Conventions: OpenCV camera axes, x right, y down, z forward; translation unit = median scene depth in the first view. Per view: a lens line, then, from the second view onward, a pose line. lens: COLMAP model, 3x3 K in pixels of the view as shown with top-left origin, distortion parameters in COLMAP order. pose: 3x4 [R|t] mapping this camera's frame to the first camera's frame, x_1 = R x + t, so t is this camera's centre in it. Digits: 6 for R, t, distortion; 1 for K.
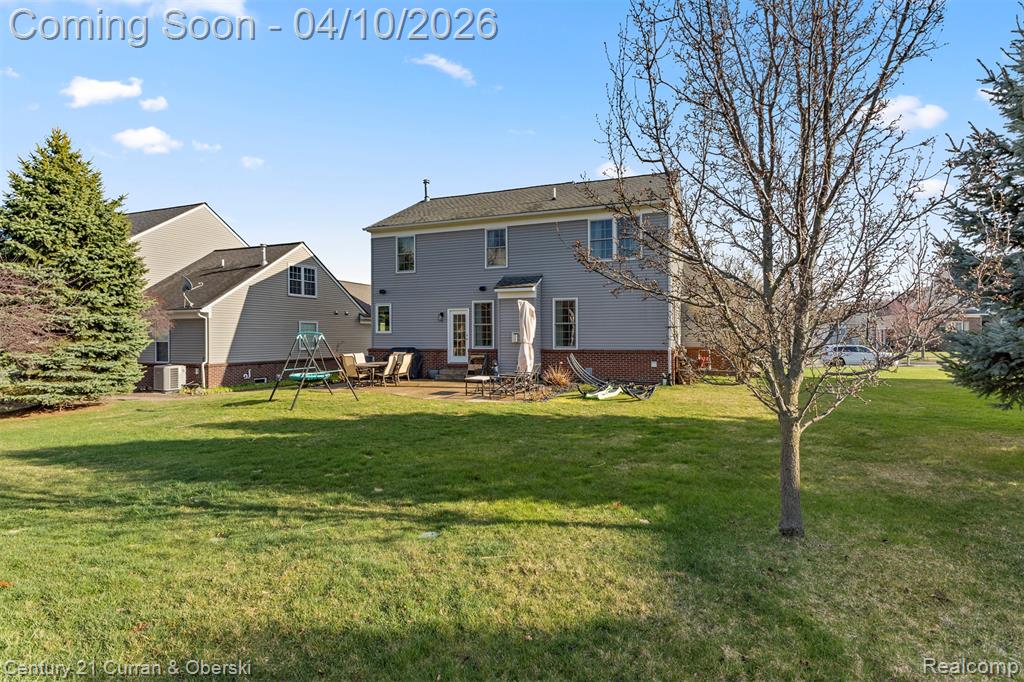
lens RADIAL K [[476.5, 0, 507.2], [0, 476.5, 342.3], [0, 0, 1]] dist [0.001491, 0.000043]
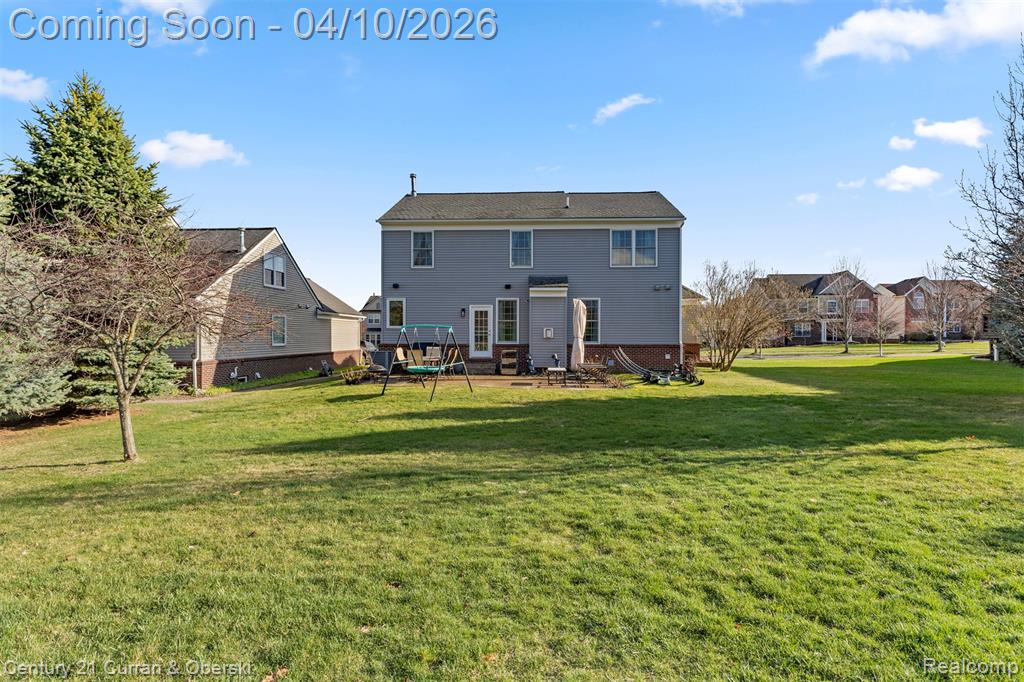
lens RADIAL K [[476.5, 0, 507.2], [0, 476.5, 342.3], [0, 0, 1]] dist [0.001491, 0.000043]
pose [[0.955182, 0.001130, 0.296017, -0.353684], [-0.002058, 0.999994, 0.002824, 0.007248], [-0.296012, -0.003307, 0.955179, -0.007008]]
